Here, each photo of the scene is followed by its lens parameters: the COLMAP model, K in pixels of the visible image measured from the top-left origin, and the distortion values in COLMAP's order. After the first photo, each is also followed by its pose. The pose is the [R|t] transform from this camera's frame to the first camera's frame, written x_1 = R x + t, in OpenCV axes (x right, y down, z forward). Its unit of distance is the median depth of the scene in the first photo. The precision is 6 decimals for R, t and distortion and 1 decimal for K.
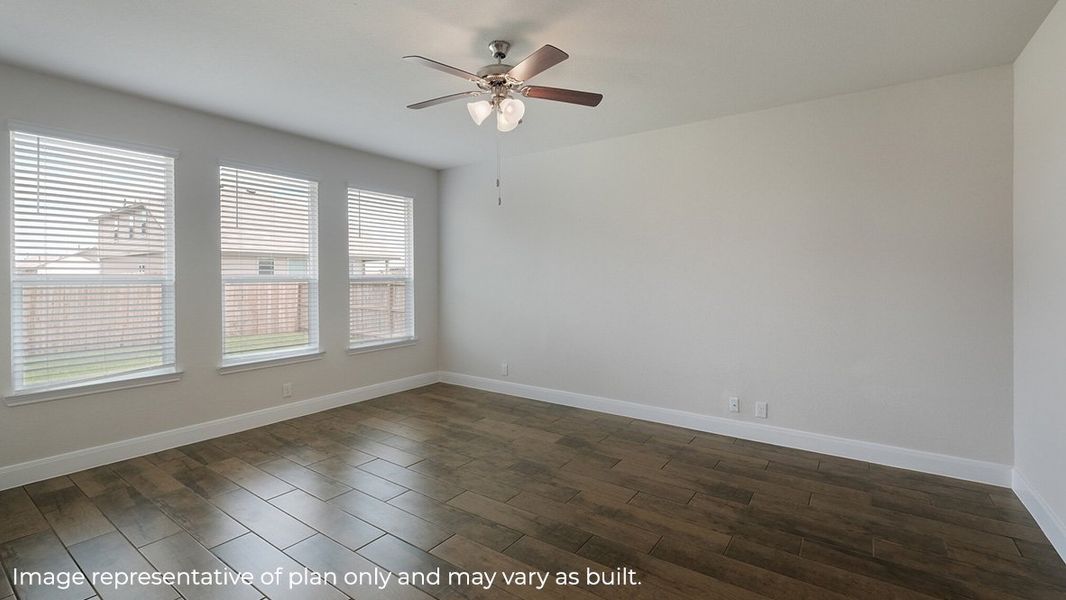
lens RADIAL K [[464.4, 0, 536.2], [0, 464.4, 280.5], [0, 0, 1]] dist [0.001798, -0.000062]
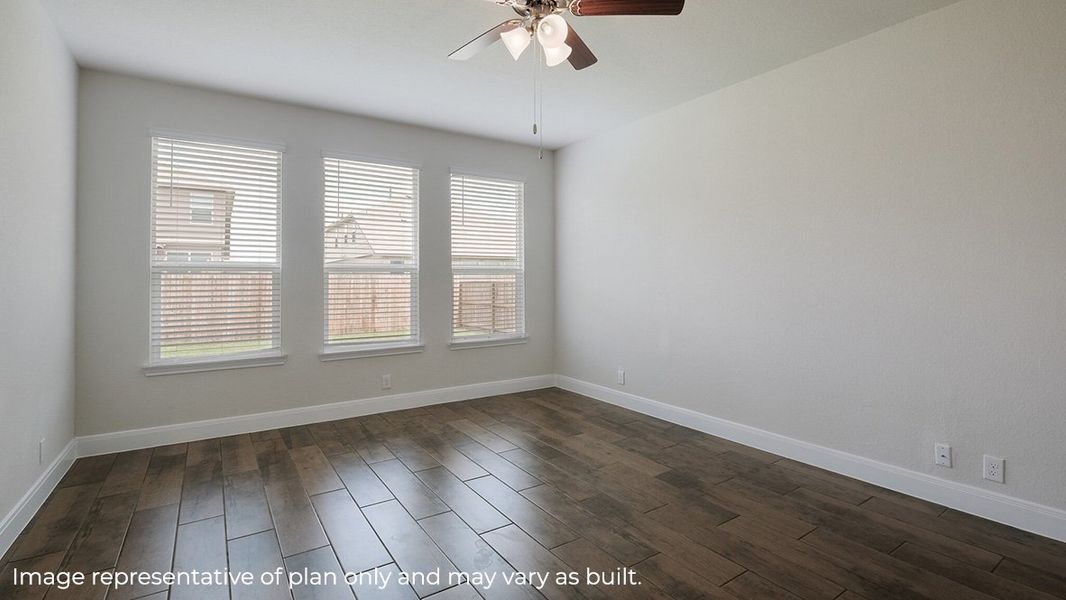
lens RADIAL K [[485.8, 0, 536.4], [0, 485.8, 273.4], [0, 0, 1]] dist [-0.013374, 0.000894]
pose [[0.934558, -0.004986, -0.355777, 0.137220], [-0.001881, 0.999819, -0.018955, 0.029353], [0.355807, 0.018383, 0.934379, 0.172414]]
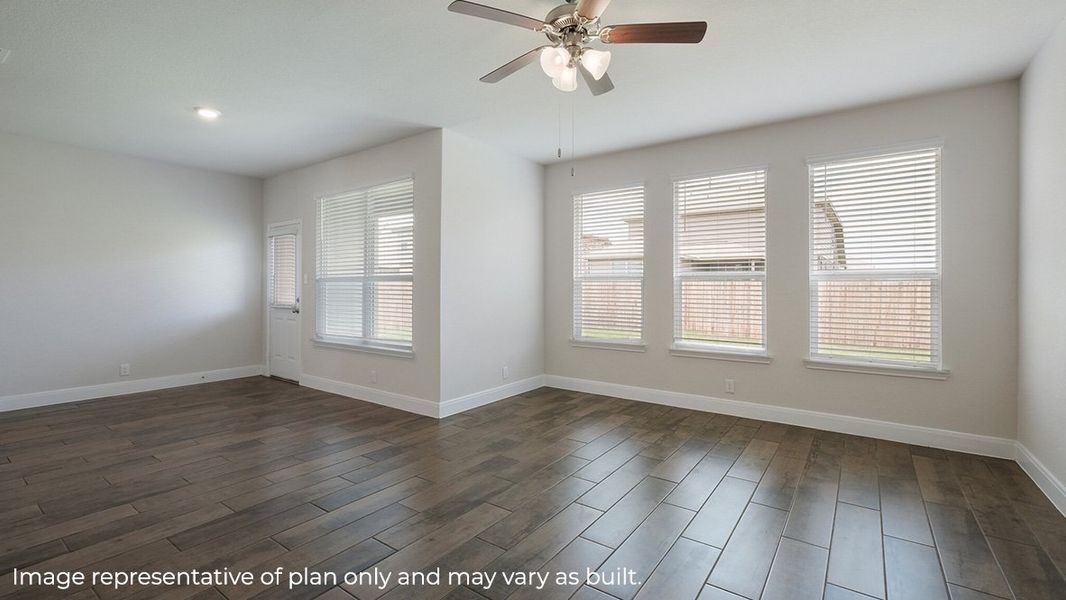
lens RADIAL K [[462.8, 0, 535.0], [0, 462.8, 287.9], [0, 0, 1]] dist [-0.008135, 0.004215]
pose [[-0.015988, 0.006291, -0.999852, 0.525725], [-0.010637, 0.999923, 0.006462, 0.024034], [0.999816, 0.010739, -0.015920, 0.655351]]
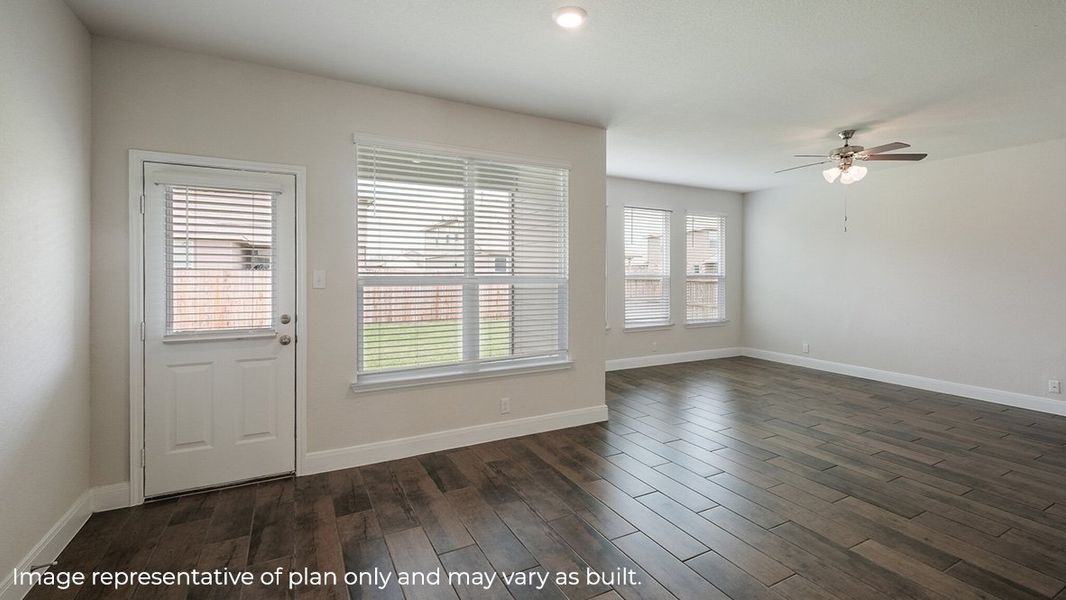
lens RADIAL K [[462.8, 0, 534.1], [0, 462.8, 276.9], [0, 0, 1]] dist [-0.008135, 0.004215]
pose [[0.890074, 0.010811, -0.455688, -0.212501], [-0.011021, 0.999937, 0.002196, 0.002394], [0.455683, 0.003068, 0.890137, -0.628744]]
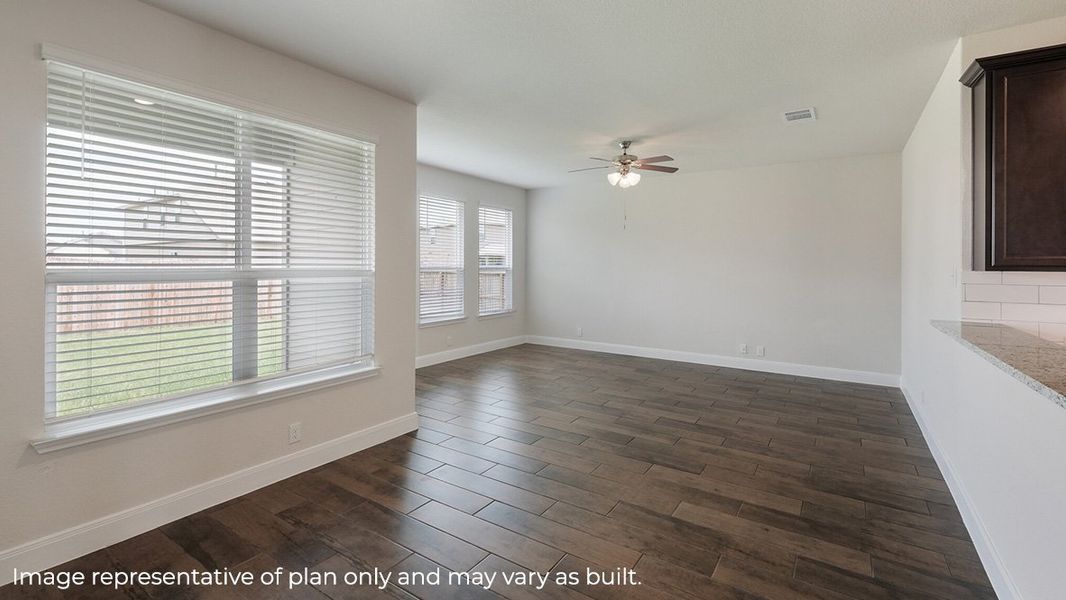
lens RADIAL K [[462.8, 0, 534.3], [0, 462.8, 267.0], [0, 0, 1]] dist [-0.008135, 0.004215]
pose [[0.999711, 0.008843, 0.022363, -0.328013], [-0.008704, 0.999942, -0.006305, 0.002170], [-0.022417, 0.006108, 0.999730, -0.568705]]
